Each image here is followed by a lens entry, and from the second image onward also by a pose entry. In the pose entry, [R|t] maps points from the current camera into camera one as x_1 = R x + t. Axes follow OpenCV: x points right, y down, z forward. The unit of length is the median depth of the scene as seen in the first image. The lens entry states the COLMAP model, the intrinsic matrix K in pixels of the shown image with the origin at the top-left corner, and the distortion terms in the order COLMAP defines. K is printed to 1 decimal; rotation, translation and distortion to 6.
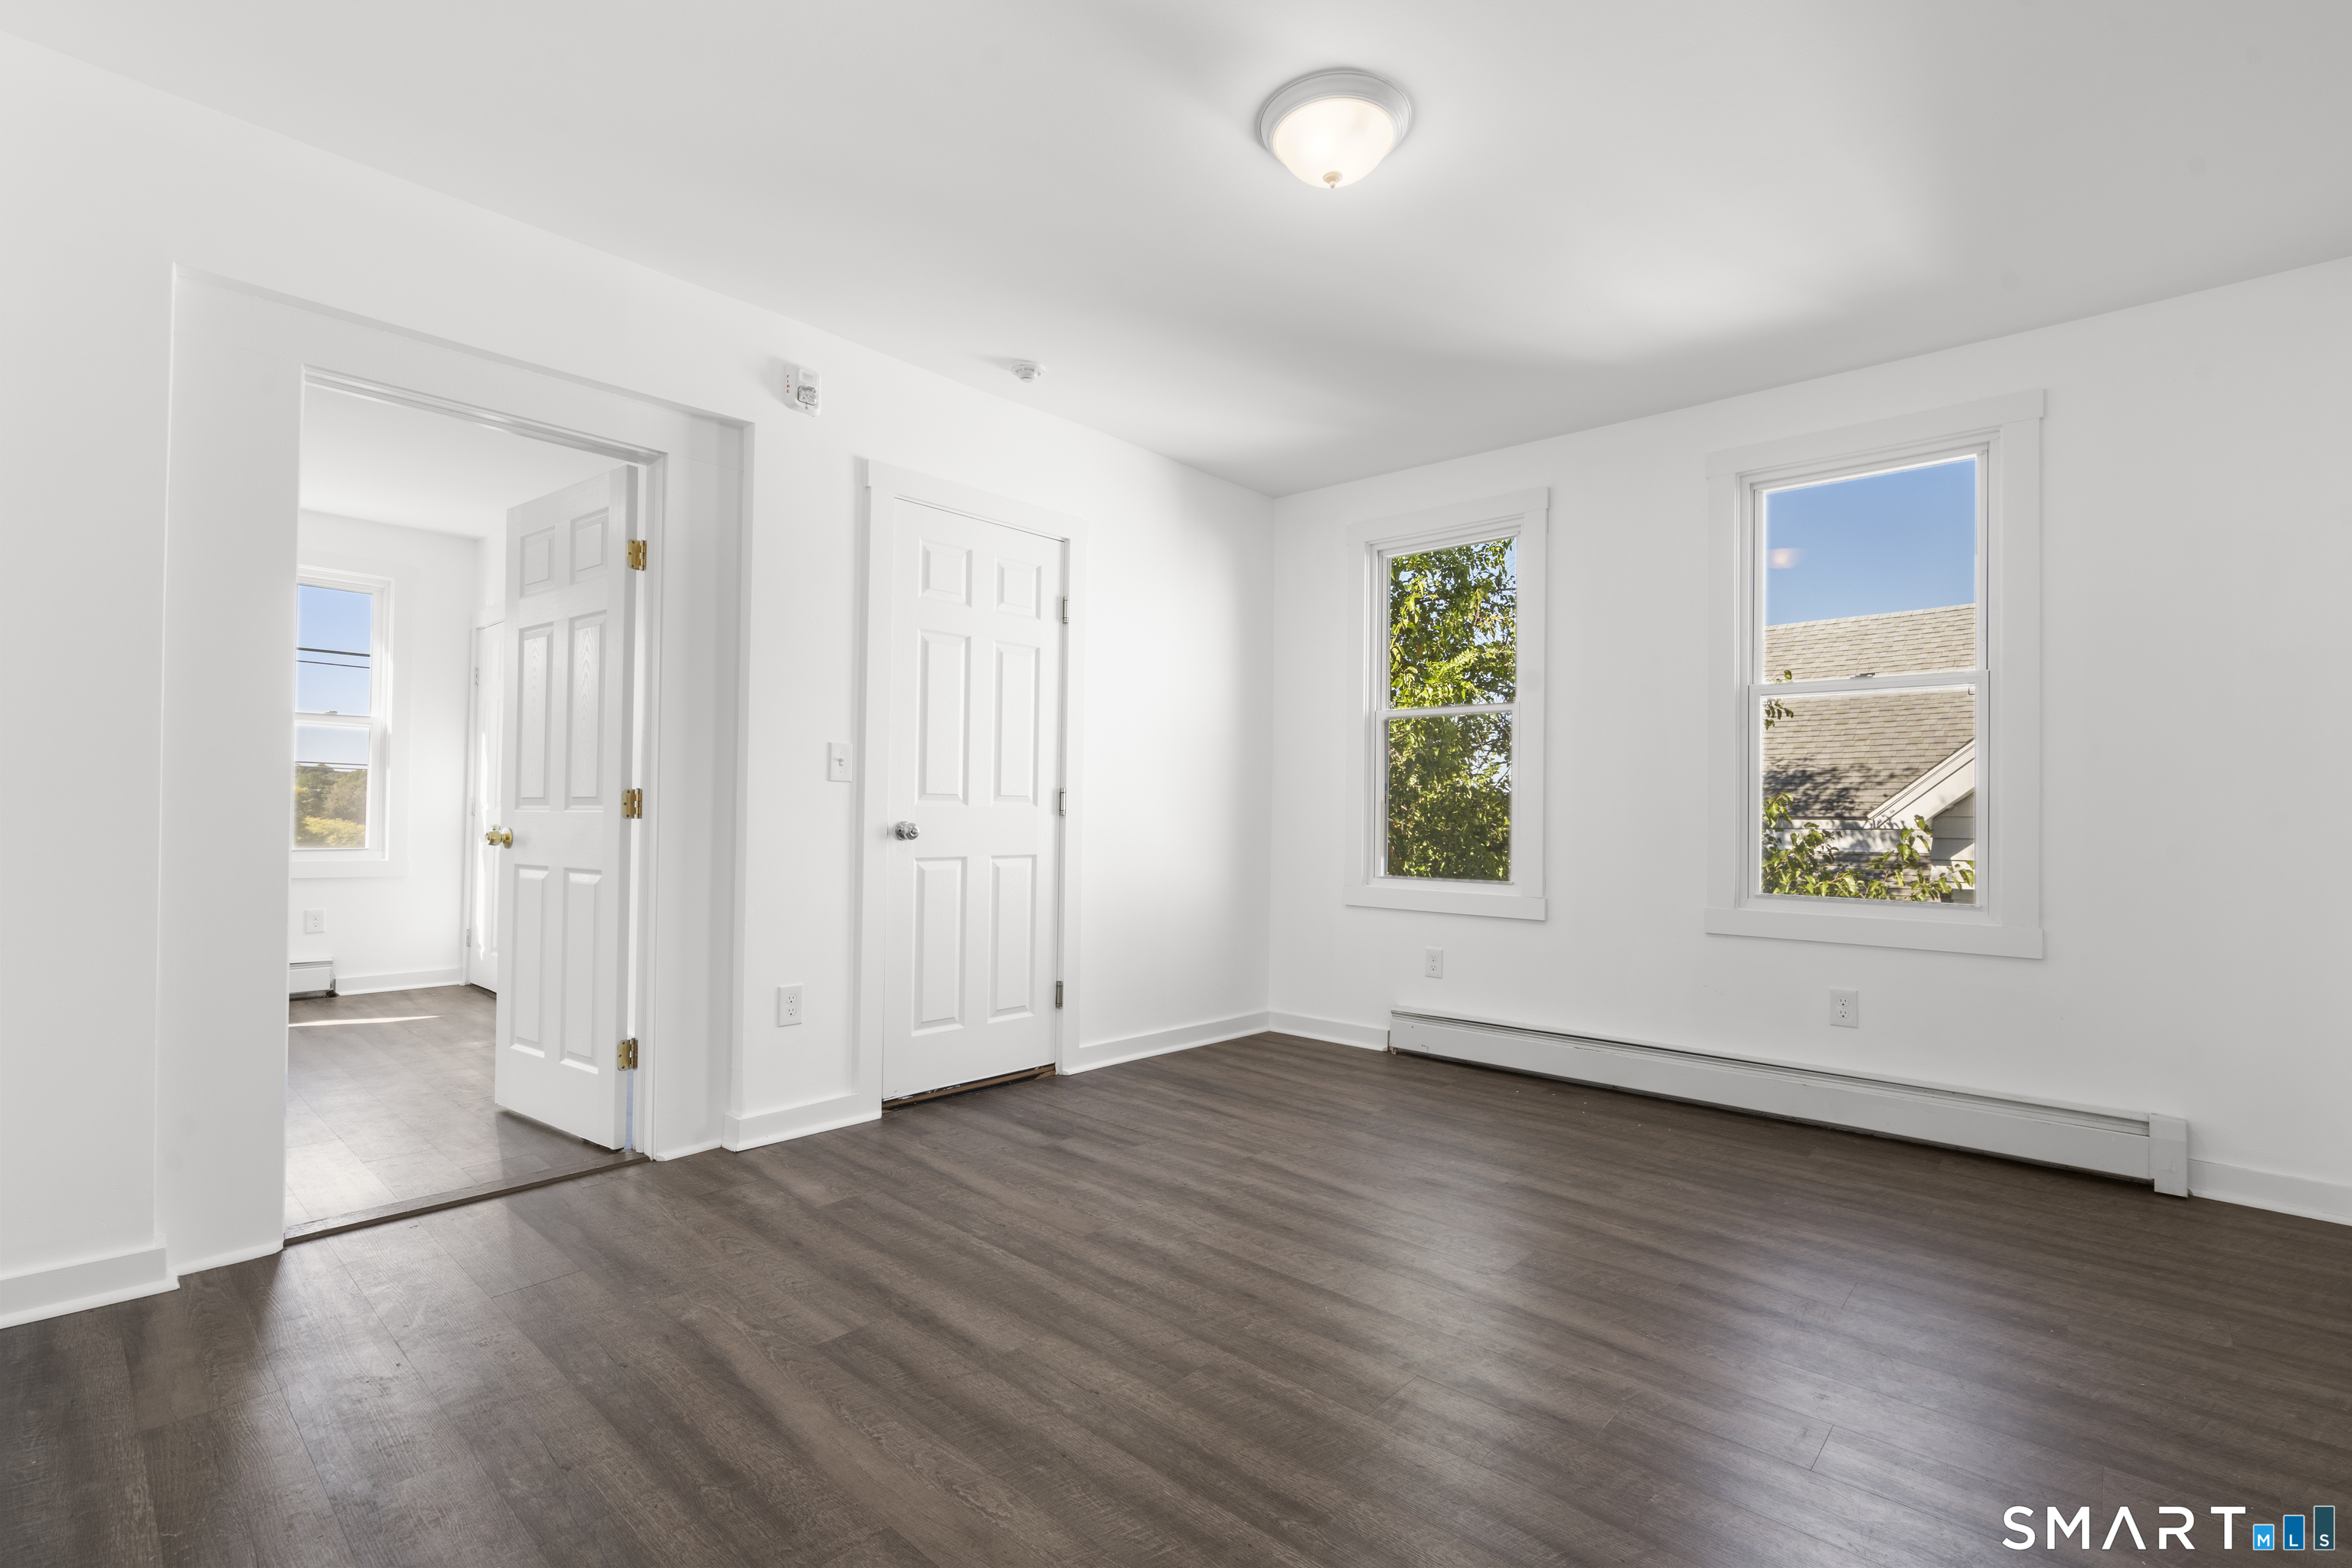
lens RADIAL K [[1053.7, 0, 1167.4], [0, 1053.7, 801.0], [0, 0, 1]] dist [-0.007179, 0.006019]
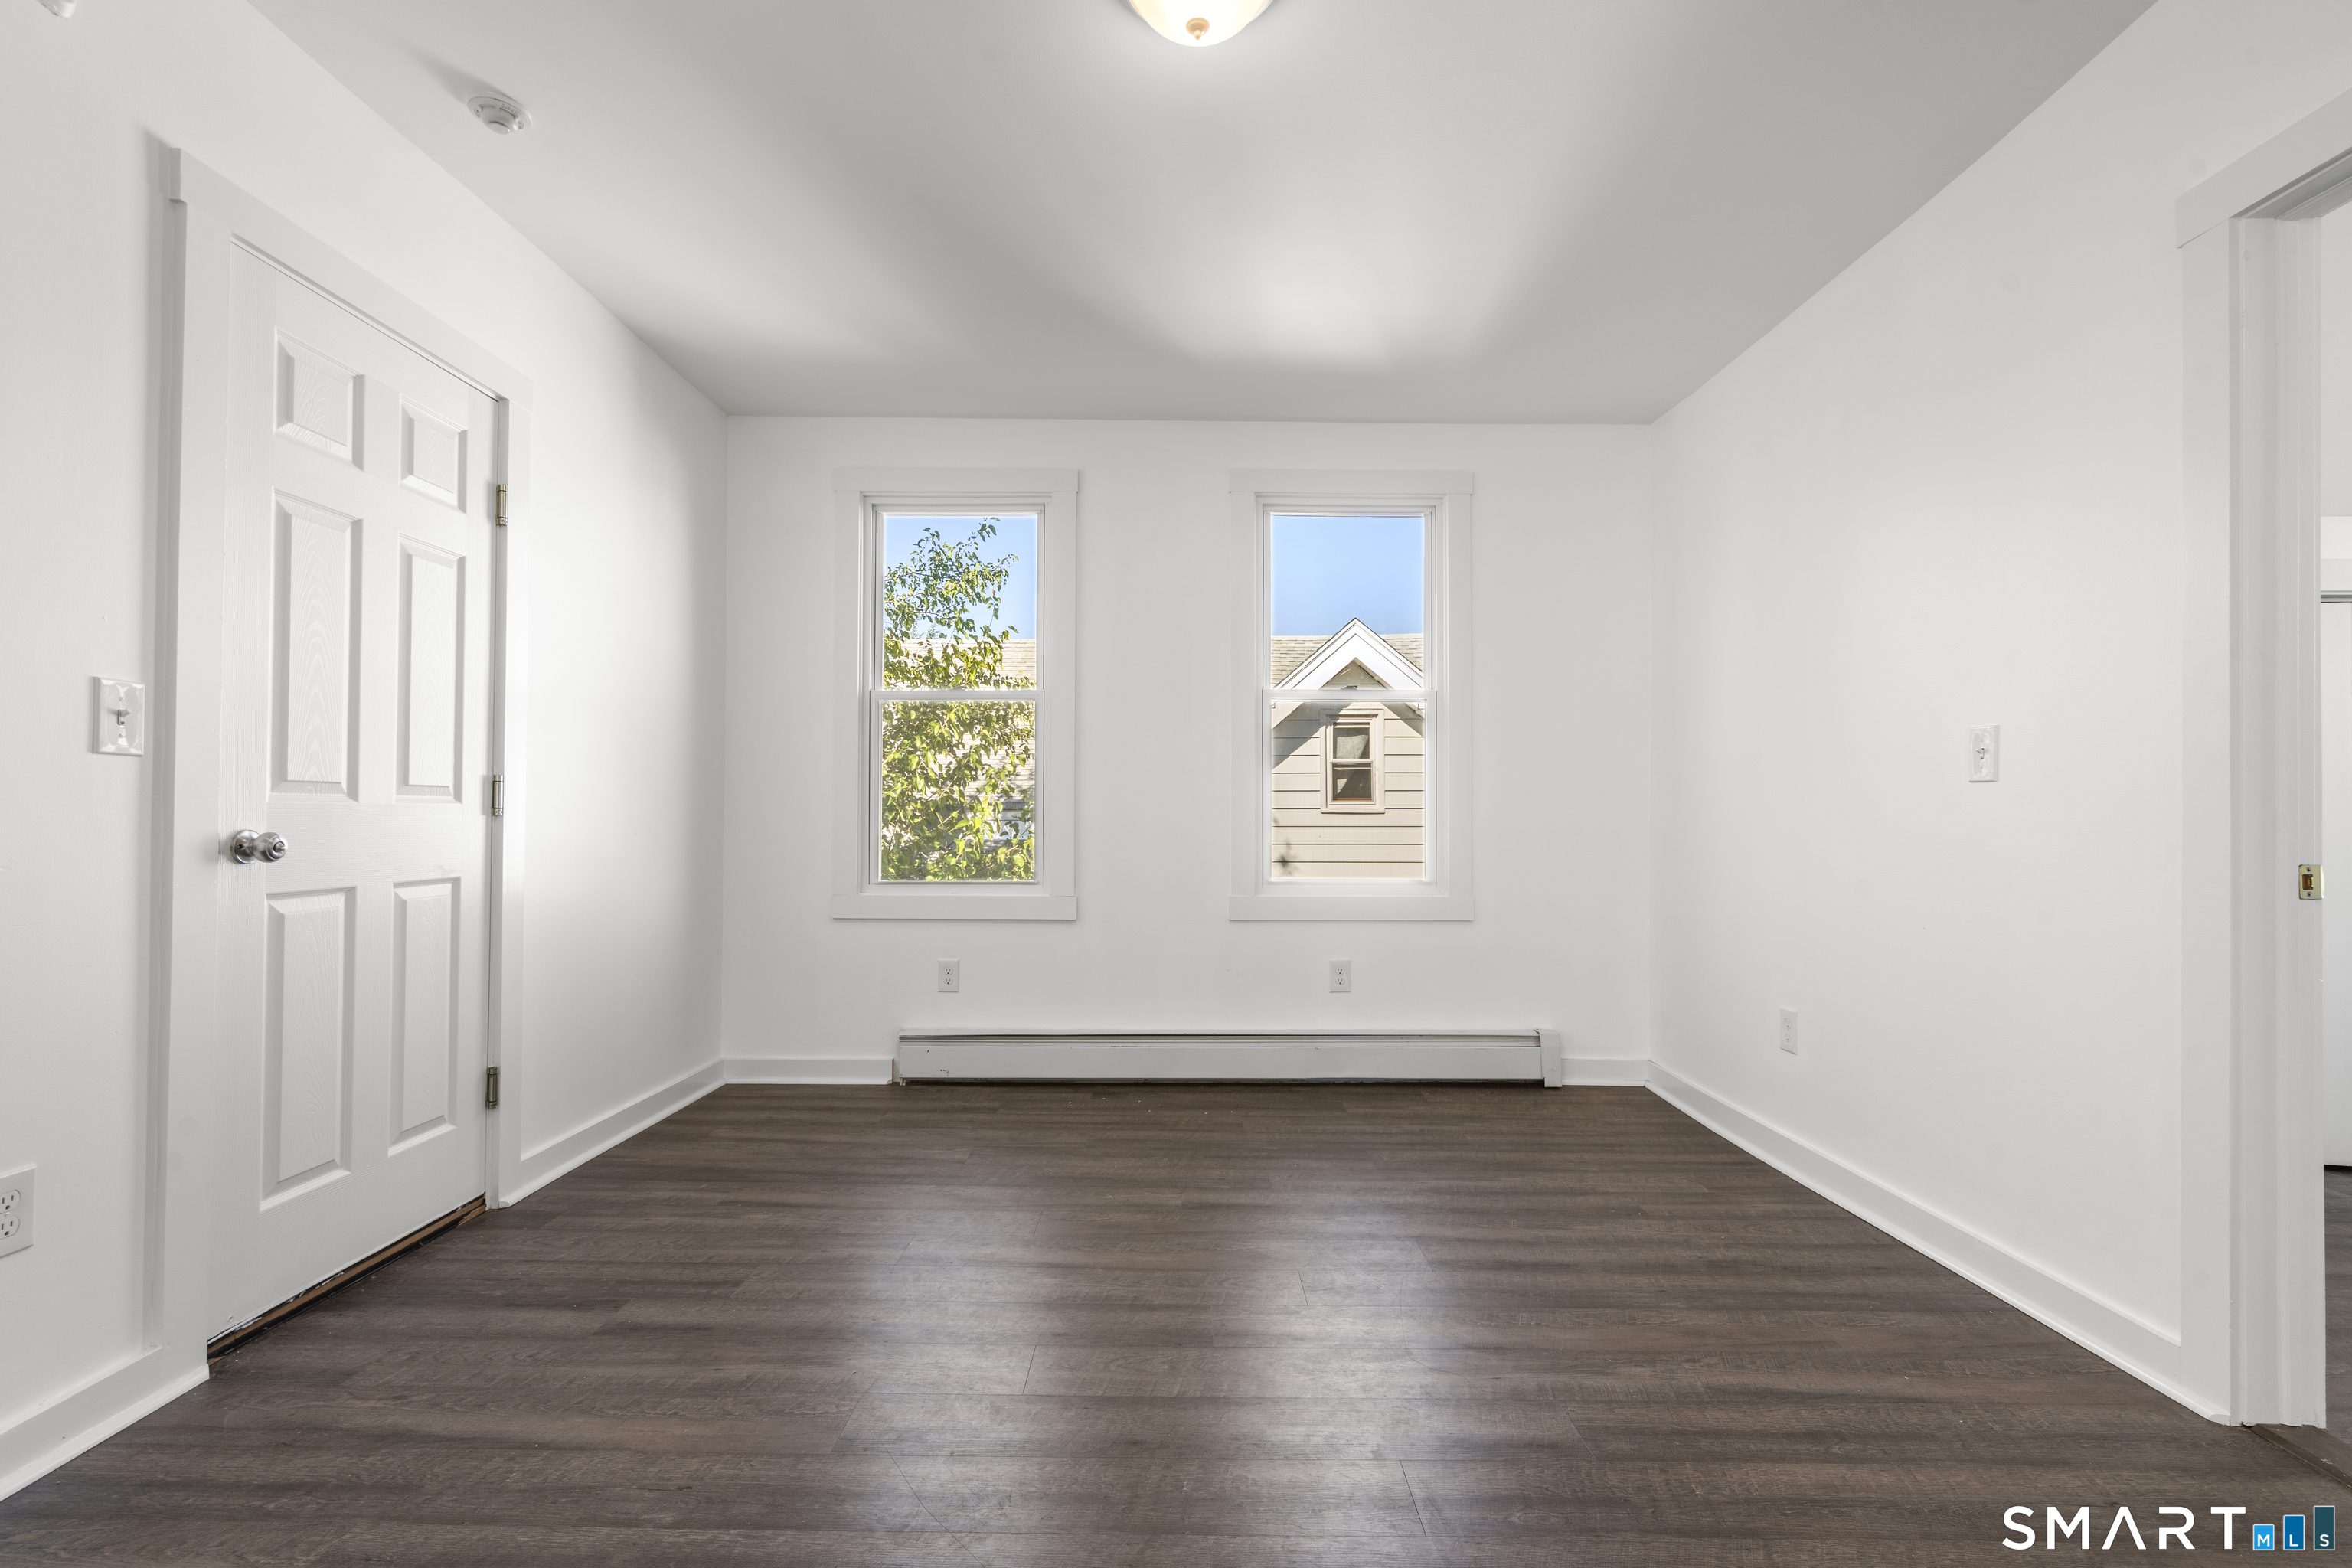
lens RADIAL K [[1053.7, 0, 1167.4], [0, 1053.7, 801.0], [0, 0, 1]] dist [-0.007179, 0.006019]
pose [[0.748917, -0.002212, 0.662660, -0.251390], [-0.000382, 0.999993, 0.003769, 0.001809], [-0.662664, -0.003076, 0.748911, 0.257485]]
